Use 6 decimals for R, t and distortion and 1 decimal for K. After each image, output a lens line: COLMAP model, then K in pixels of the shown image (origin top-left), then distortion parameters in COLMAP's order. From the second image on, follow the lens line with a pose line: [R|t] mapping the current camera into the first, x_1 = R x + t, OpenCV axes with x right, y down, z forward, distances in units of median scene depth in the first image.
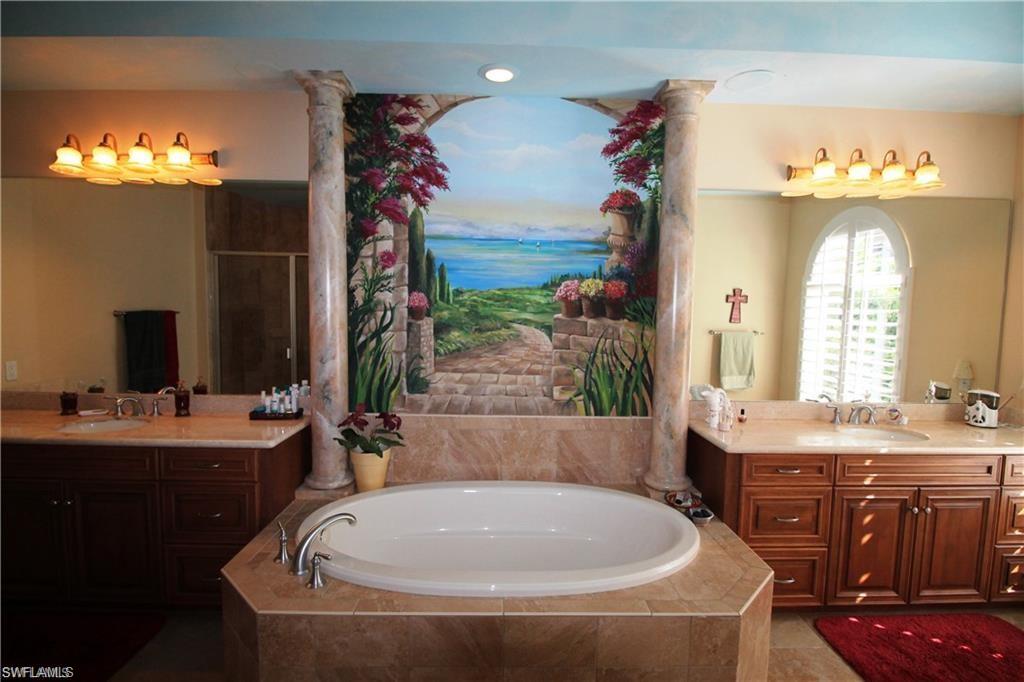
lens RADIAL K [[483.5, 0, 510.0], [0, 483.5, 341.4], [0, 0, 1]] dist [-0.004833, -0.008844]
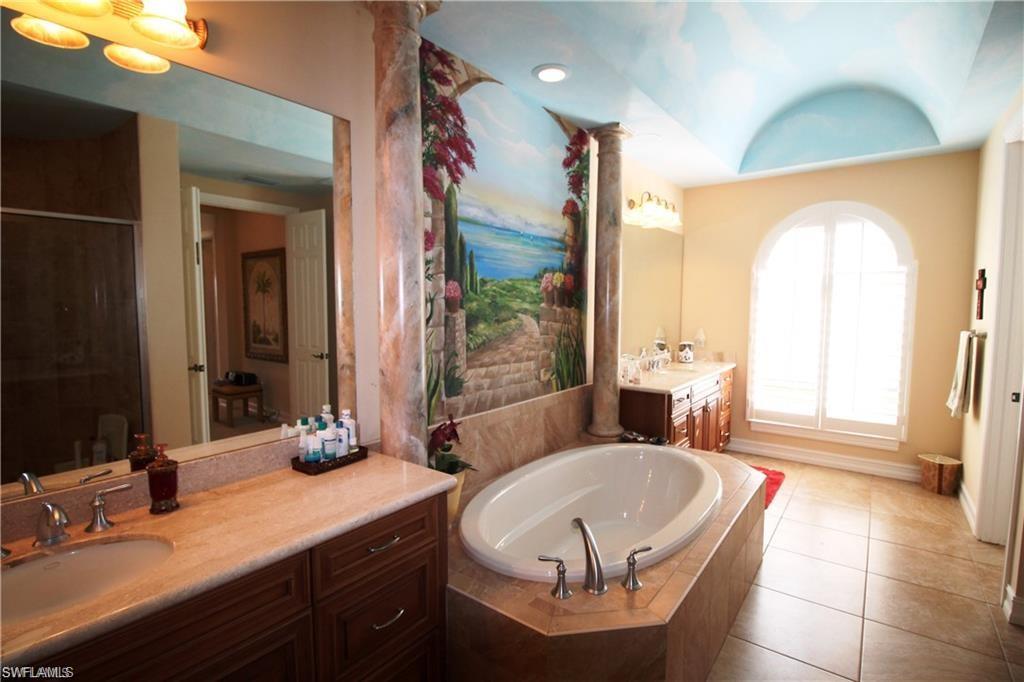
lens RADIAL K [[483.5, 0, 510.5], [0, 483.5, 340.9], [0, 0, 1]] dist [-0.004833, -0.008844]
pose [[0.624274, -0.075788, 0.777520, -0.815564], [0.066717, 0.996819, 0.043597, -0.024423], [-0.778351, 0.024658, 0.627345, 0.370928]]
